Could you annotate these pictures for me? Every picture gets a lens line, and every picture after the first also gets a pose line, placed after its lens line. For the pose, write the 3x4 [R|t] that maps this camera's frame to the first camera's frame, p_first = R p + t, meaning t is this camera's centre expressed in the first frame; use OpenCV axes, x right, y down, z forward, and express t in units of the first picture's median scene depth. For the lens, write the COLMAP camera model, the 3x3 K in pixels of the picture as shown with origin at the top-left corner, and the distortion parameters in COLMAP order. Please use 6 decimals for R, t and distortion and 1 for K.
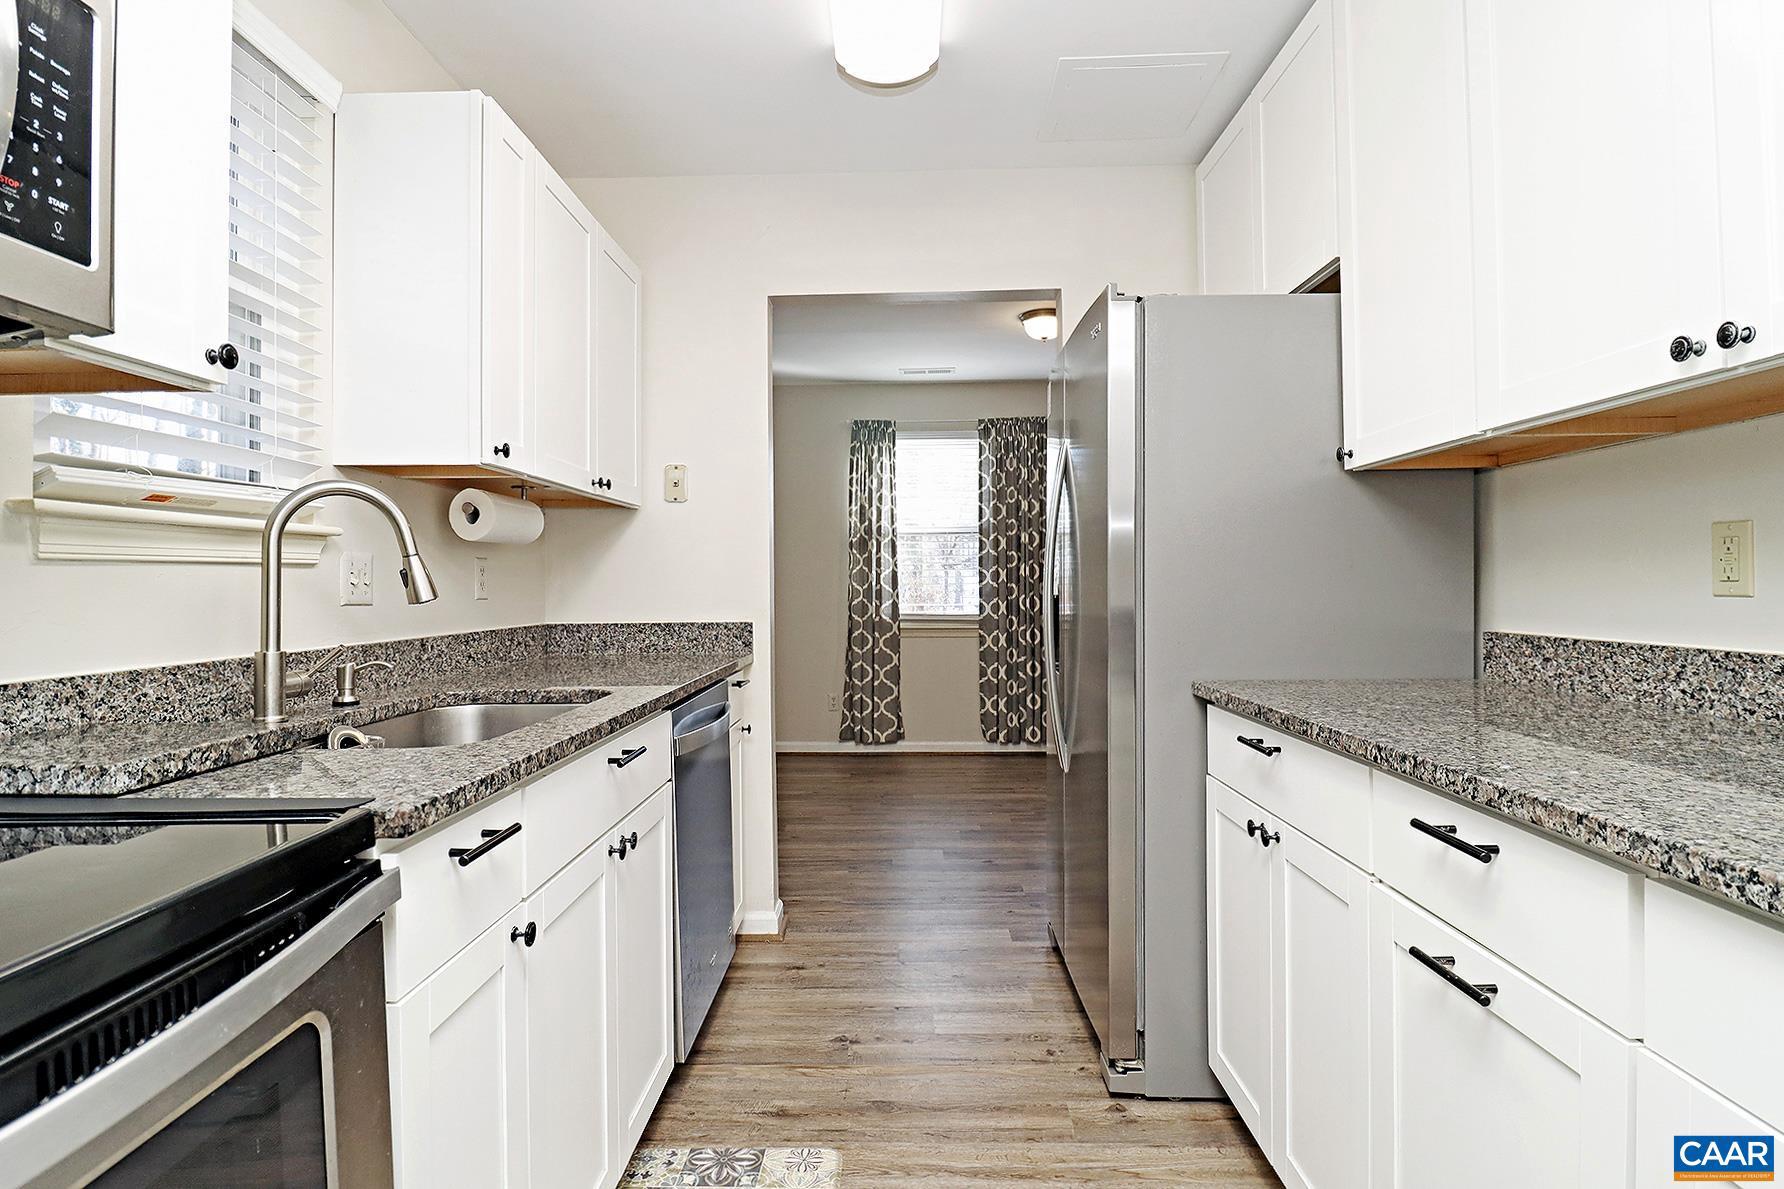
lens RADIAL K [[912.0, 0, 892.0], [0, 912.0, 594.5], [0, 0, 1]] dist [-0.015508, -0.000060]
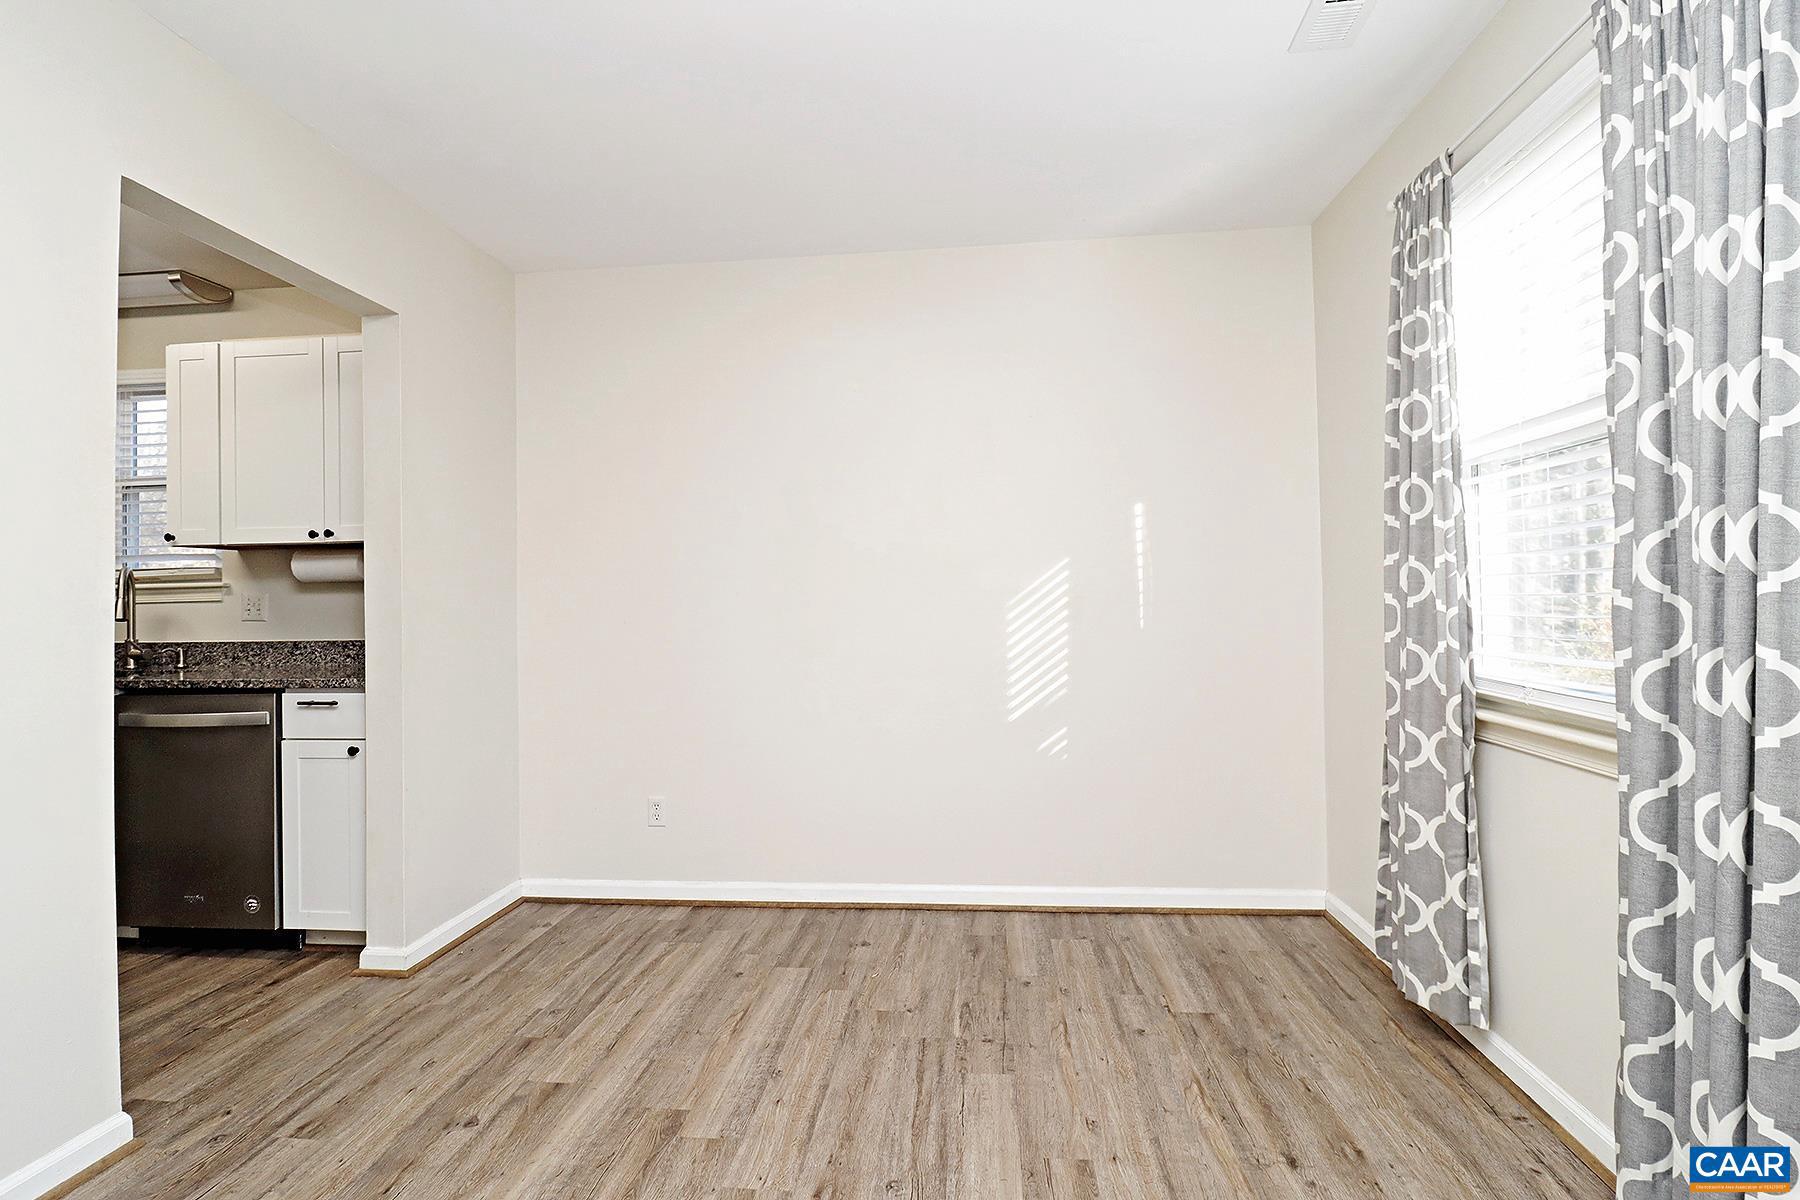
lens RADIAL K [[920.2, 0, 900.0], [0, 920.2, 600.0], [0, 0, 1]] dist [-0.015508, -0.000060]
pose [[-0.081508, 0.010146, -0.996621, 0.715792], [0.004396, 0.999942, 0.009820, -0.026657], [0.996663, -0.003581, -0.081548, 1.486532]]
